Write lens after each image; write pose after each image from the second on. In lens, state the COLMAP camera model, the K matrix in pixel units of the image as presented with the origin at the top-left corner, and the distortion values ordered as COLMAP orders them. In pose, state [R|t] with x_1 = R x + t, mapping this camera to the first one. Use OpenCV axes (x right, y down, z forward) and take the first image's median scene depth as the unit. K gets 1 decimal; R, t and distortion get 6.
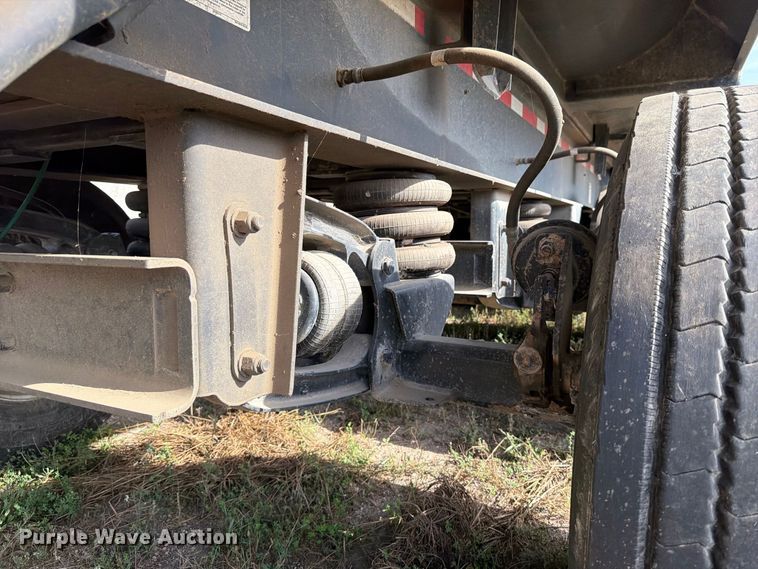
lens RADIAL K [[542.0, 0, 385.2], [0, 542.0, 286.7], [0, 0, 1]] dist [0.060701, -0.072156]
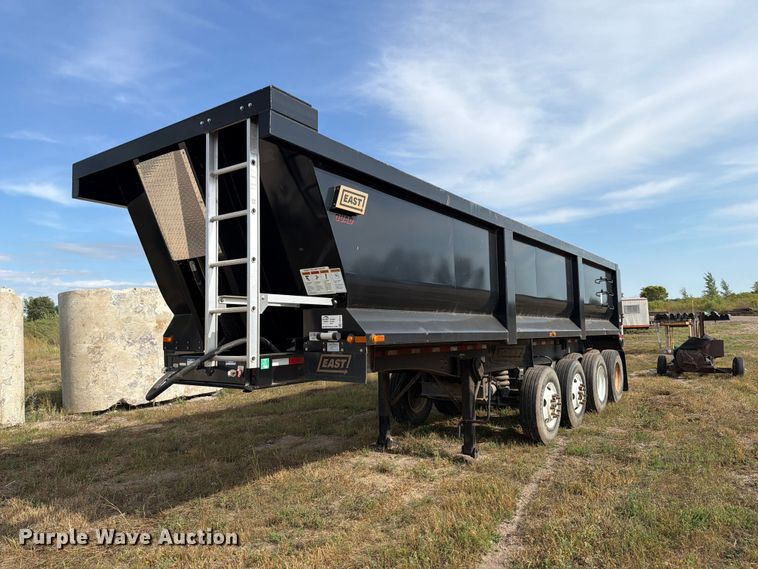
lens RADIAL K [[542.0, 0, 370.5], [0, 542.0, 286.2], [0, 0, 1]] dist [0.060701, -0.072156]
pose [[0.987778, -0.019882, -0.154594, -0.537596], [-0.009158, 0.982715, -0.184899, 0.018454], [0.155598, 0.184055, 0.970522, -6.499382]]
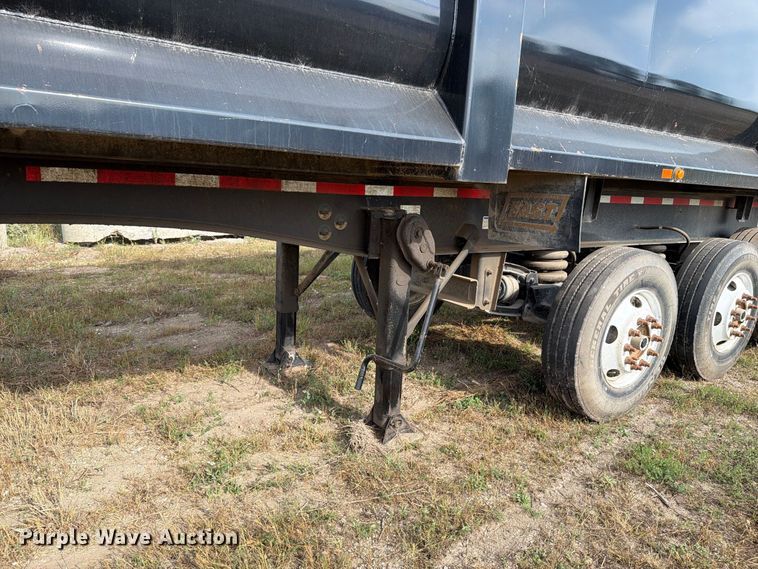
lens RADIAL K [[542.0, 0, 381.7], [0, 542.0, 290.1], [0, 0, 1]] dist [0.060701, -0.072156]
pose [[0.884870, 0.148612, -0.441496, 0.683821], [-0.109395, 0.987536, 0.113160, -0.261413], [0.452810, -0.051834, 0.890099, -2.432224]]
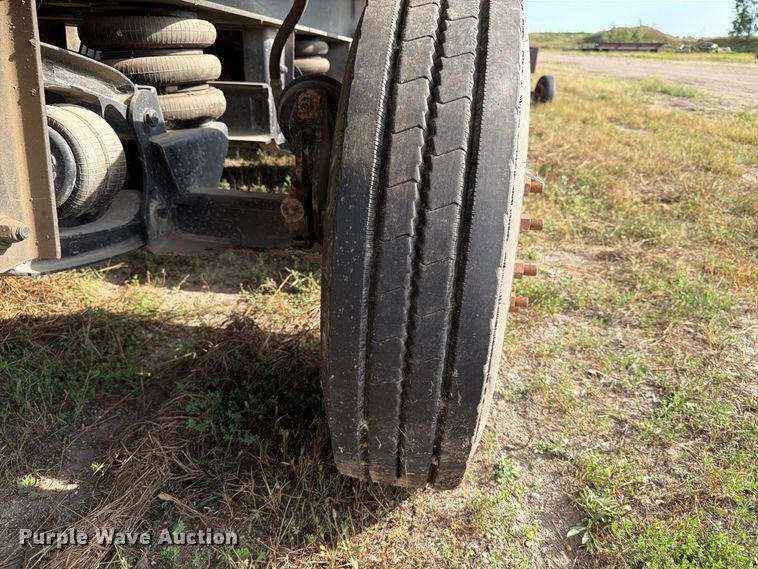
lens RADIAL K [[541.4, 0, 378.2], [0, 541.4, 289.1], [0, 0, 1]] dist [0.041901, -0.058502]
pose [[0.937124, -0.106075, 0.332485, 0.029993], [0.003702, 0.955657, 0.294458, -0.032171], [-0.348976, -0.274713, 0.895962, -0.100763]]
